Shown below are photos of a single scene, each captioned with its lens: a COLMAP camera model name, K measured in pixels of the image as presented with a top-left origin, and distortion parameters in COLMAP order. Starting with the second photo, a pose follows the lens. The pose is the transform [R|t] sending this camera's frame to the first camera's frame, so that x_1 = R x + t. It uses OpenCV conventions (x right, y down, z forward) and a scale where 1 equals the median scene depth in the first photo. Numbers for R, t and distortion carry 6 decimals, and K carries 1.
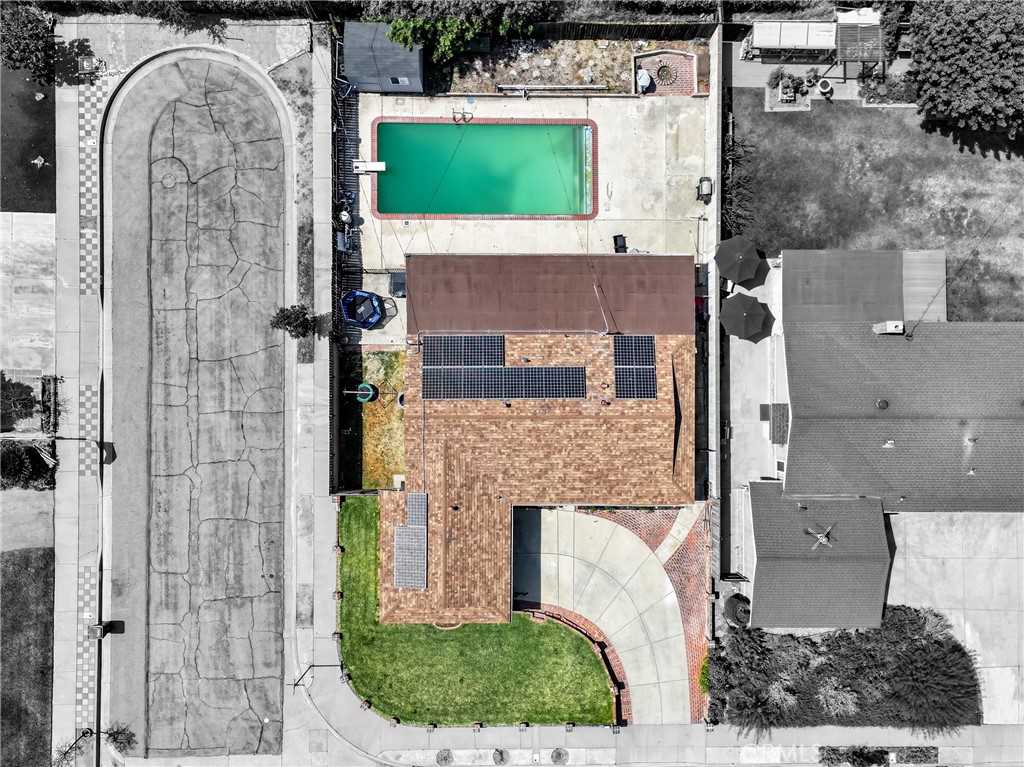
lens RADIAL K [[719.7, 0, 509.1], [0, 719.7, 400.9], [0, 0, 1]] dist [0.031145, -0.009544]
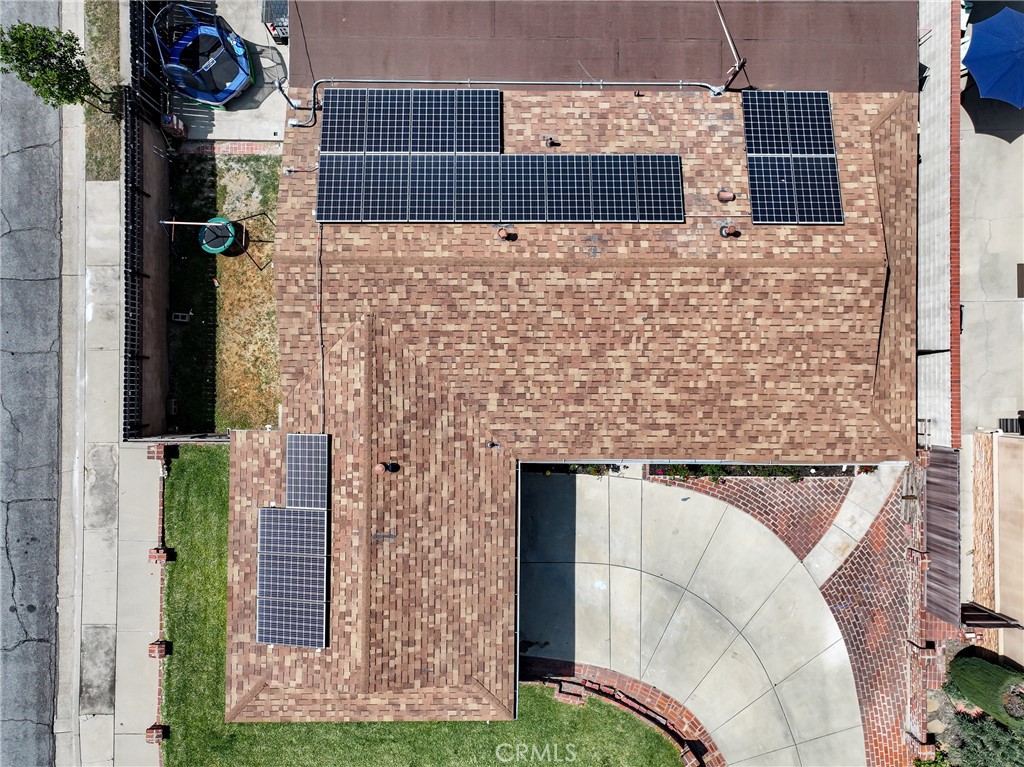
lens RADIAL K [[719.7, 0, 510.6], [0, 719.7, 381.9], [0, 0, 1]] dist [0.031145, -0.009544]
pose [[0.999986, 0.002906, 0.004402, -0.003167], [-0.002898, 0.999994, -0.001865, 0.094002], [-0.004408, 0.001853, 0.999989, 0.537848]]
